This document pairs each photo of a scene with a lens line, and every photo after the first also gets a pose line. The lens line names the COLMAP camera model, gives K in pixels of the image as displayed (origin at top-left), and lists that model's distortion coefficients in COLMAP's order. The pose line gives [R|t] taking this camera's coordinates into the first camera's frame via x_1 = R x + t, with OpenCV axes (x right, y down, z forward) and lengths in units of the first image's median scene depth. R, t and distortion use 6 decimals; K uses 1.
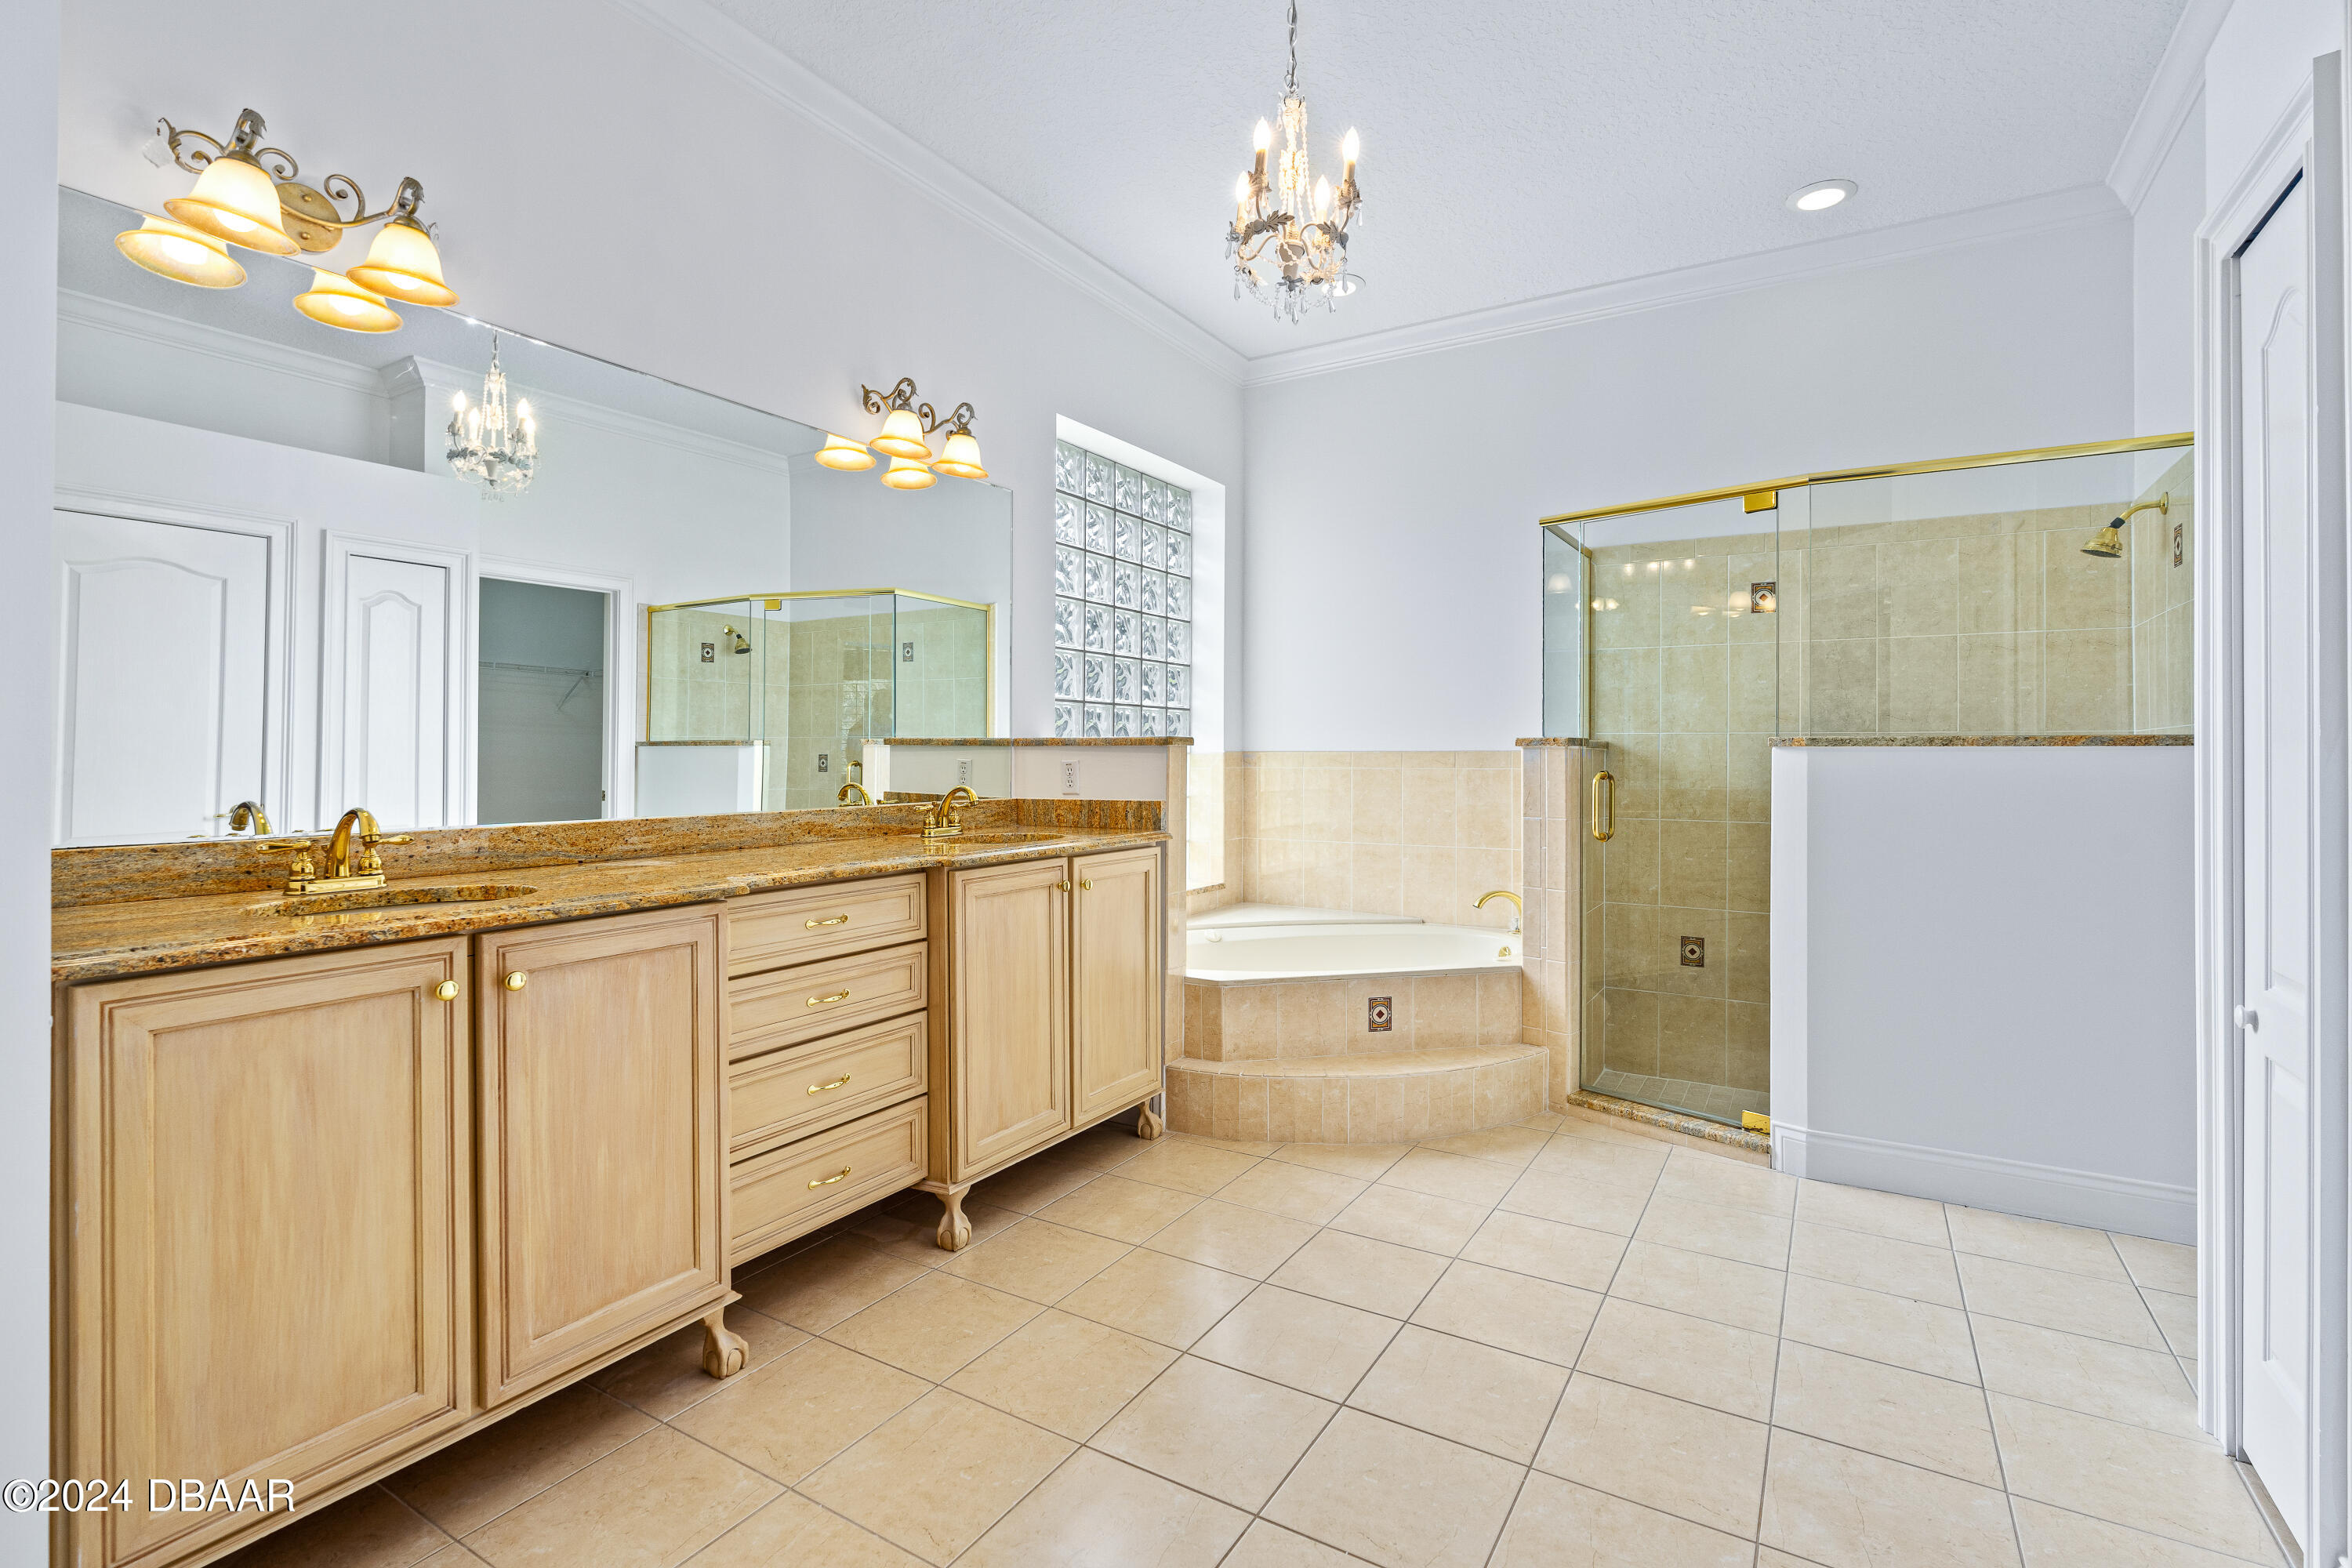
lens RADIAL K [[1092.7, 0, 1175.1], [0, 1092.7, 763.5], [0, 0, 1]] dist [-0.007928, 0.000463]
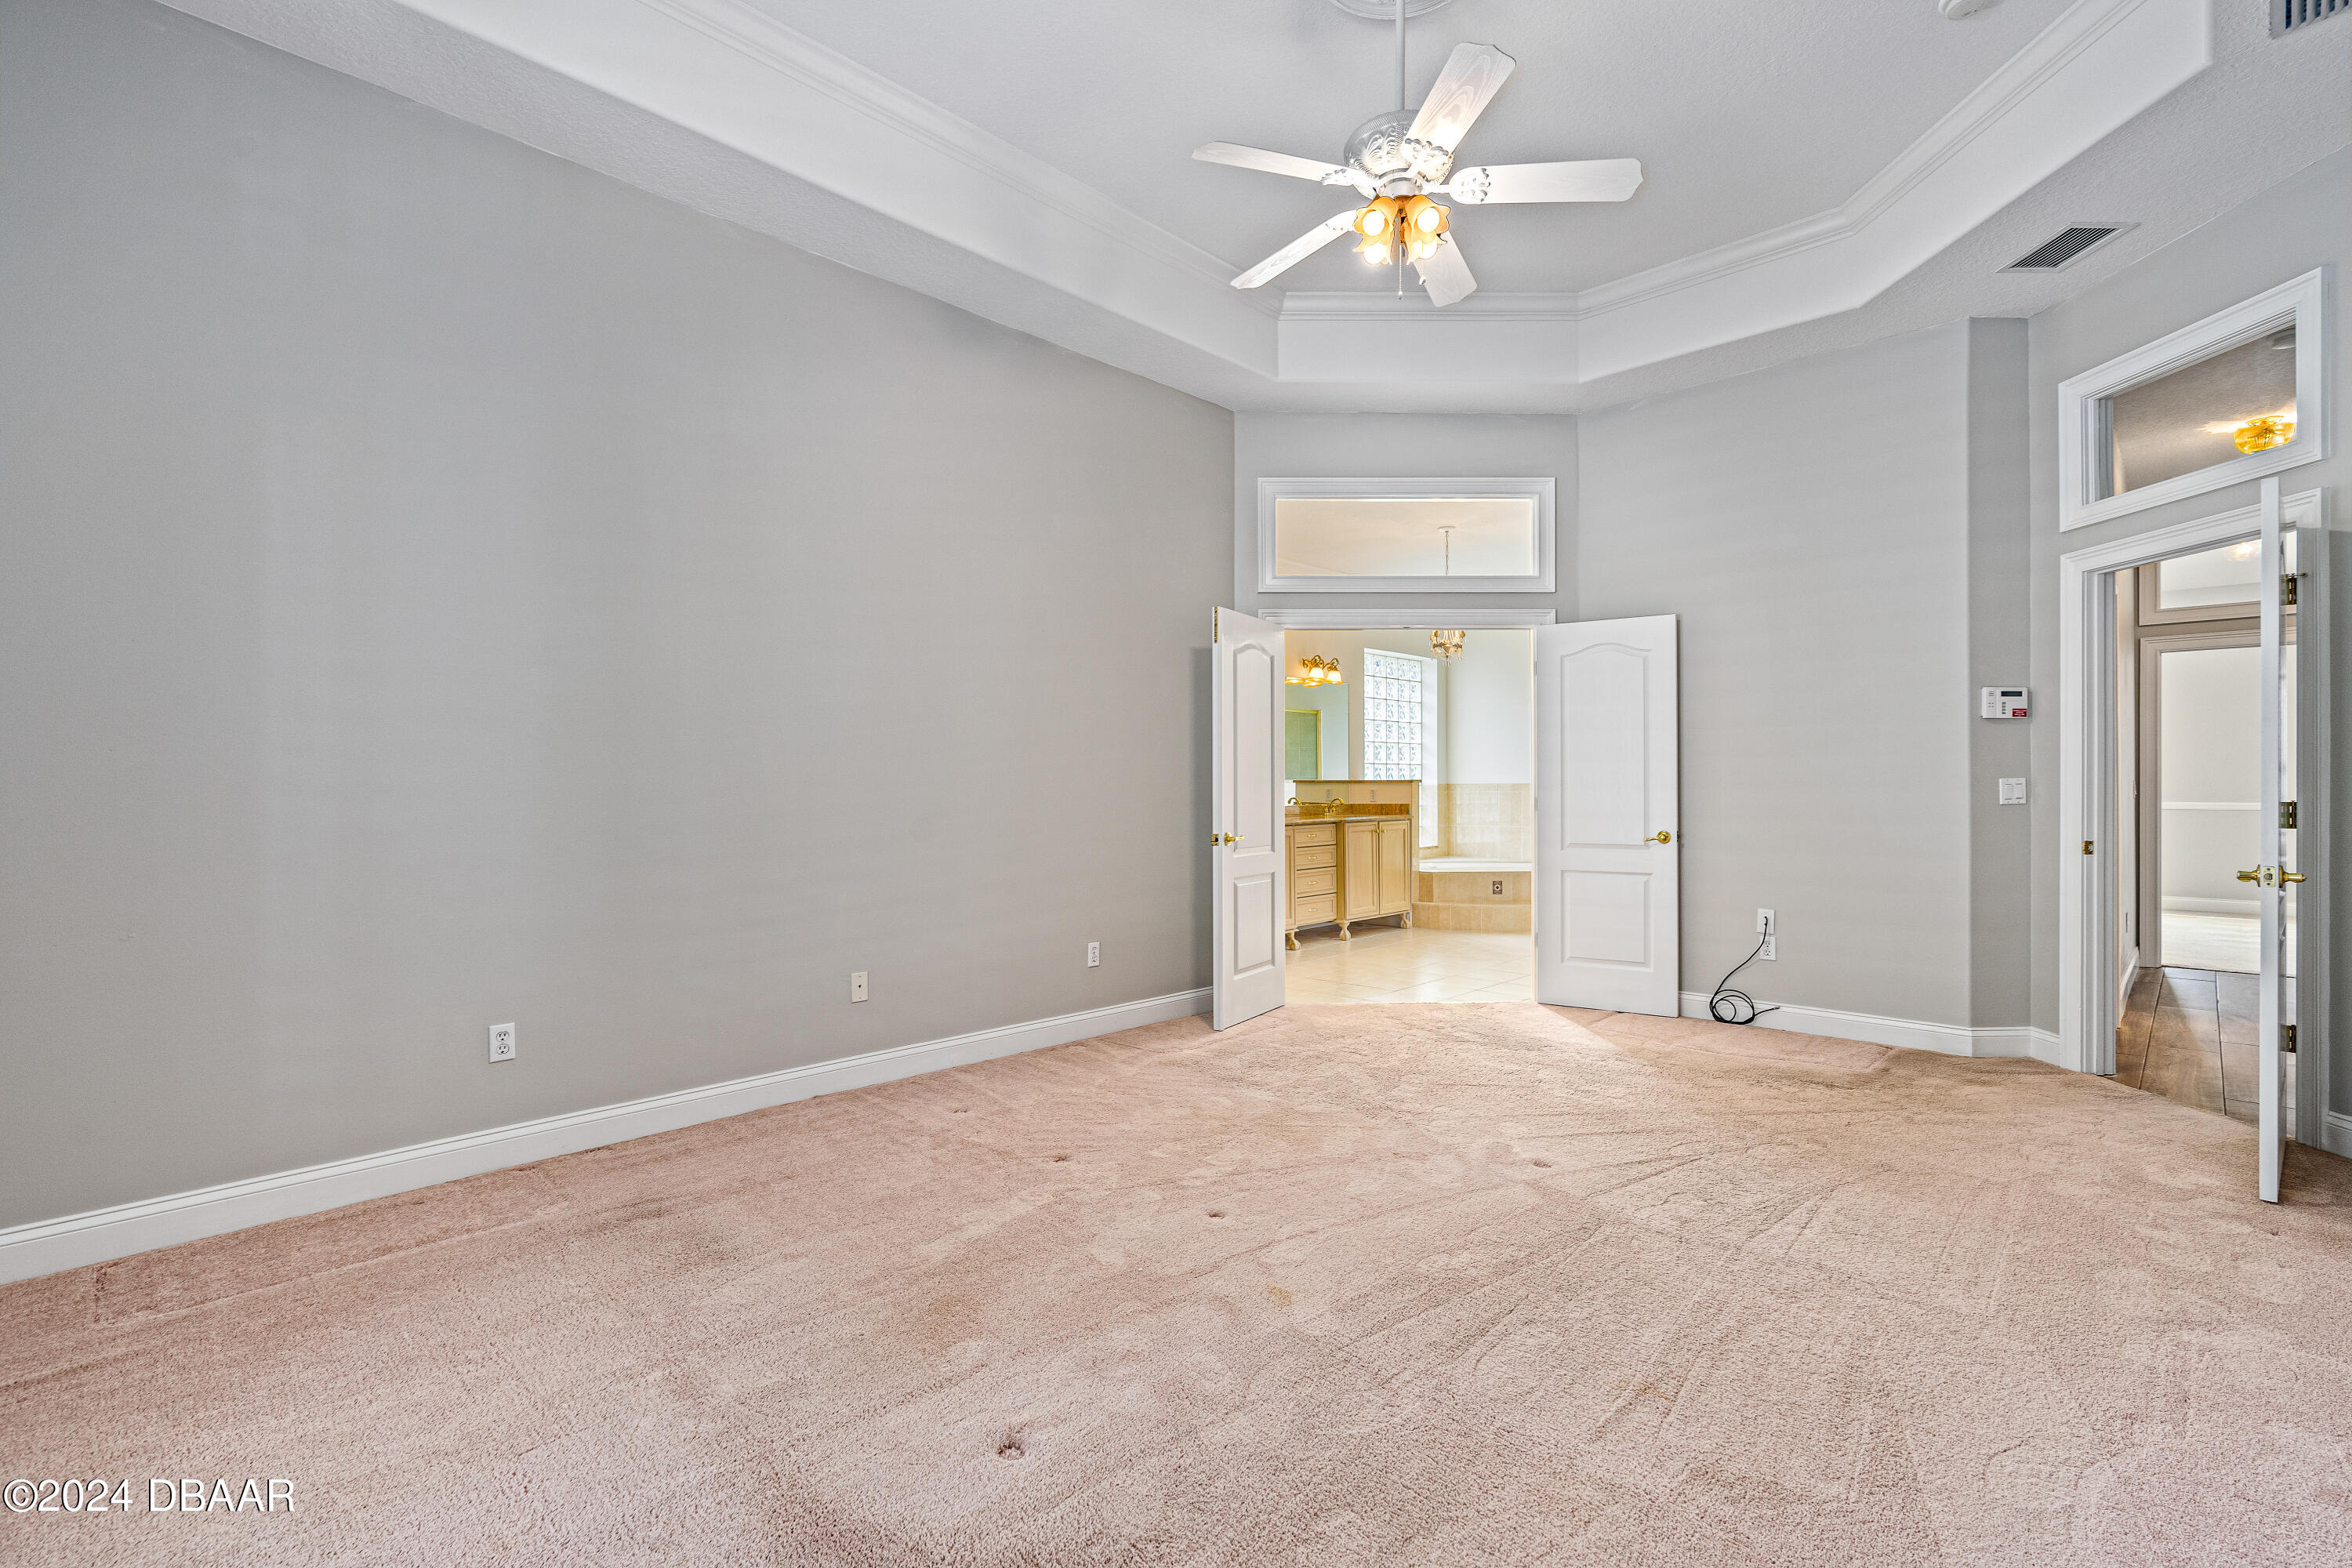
lens RADIAL K [[1092.7, 0, 1177.2], [0, 1092.7, 791.7], [0, 0, 1]] dist [-0.007928, 0.000463]
pose [[0.977299, -0.005267, -0.211798, -0.001612], [0.004858, 0.999985, -0.002450, 0.008270], [0.211808, 0.001365, 0.977310, -1.741897]]
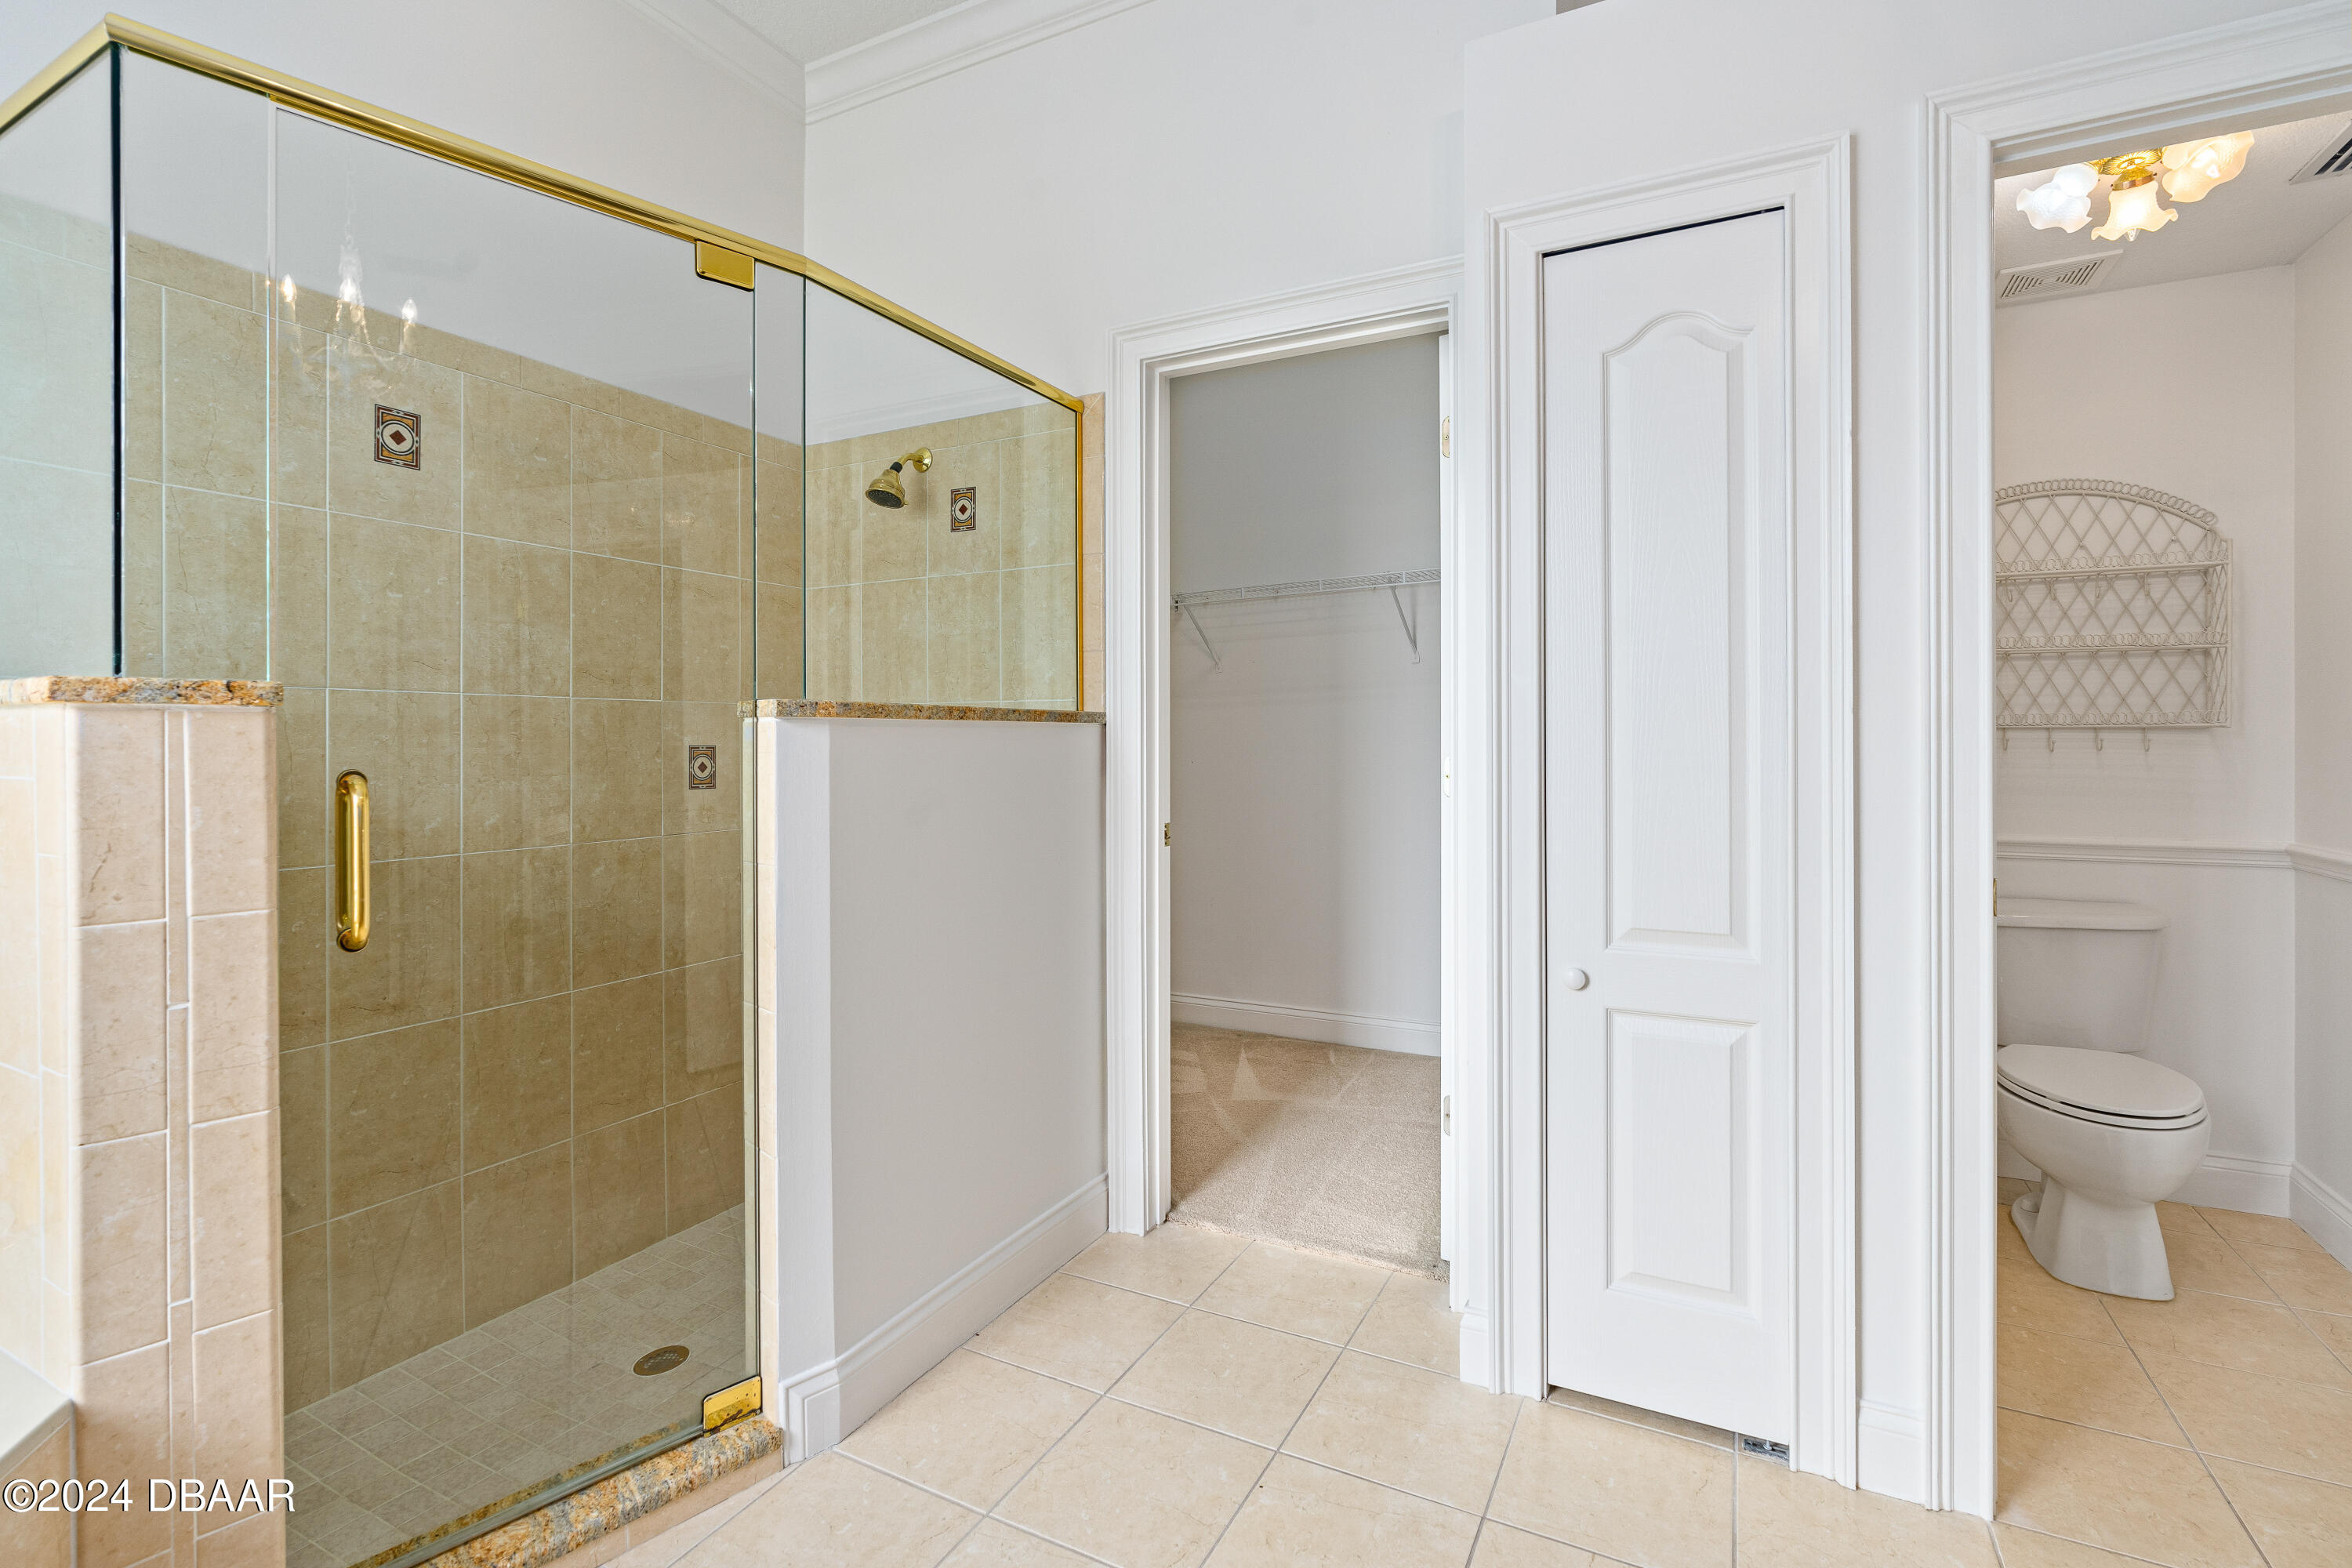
lens RADIAL K [[1092.7, 0, 1200.0], [0, 1092.7, 713.7], [0, 0, 1]] dist [-0.007928, 0.000463]
pose [[-0.074574, 0.008385, 0.997180, -0.030494], [0.012315, 0.999896, -0.007487, -0.010255], [-0.997139, 0.011722, -0.074670, 0.780985]]
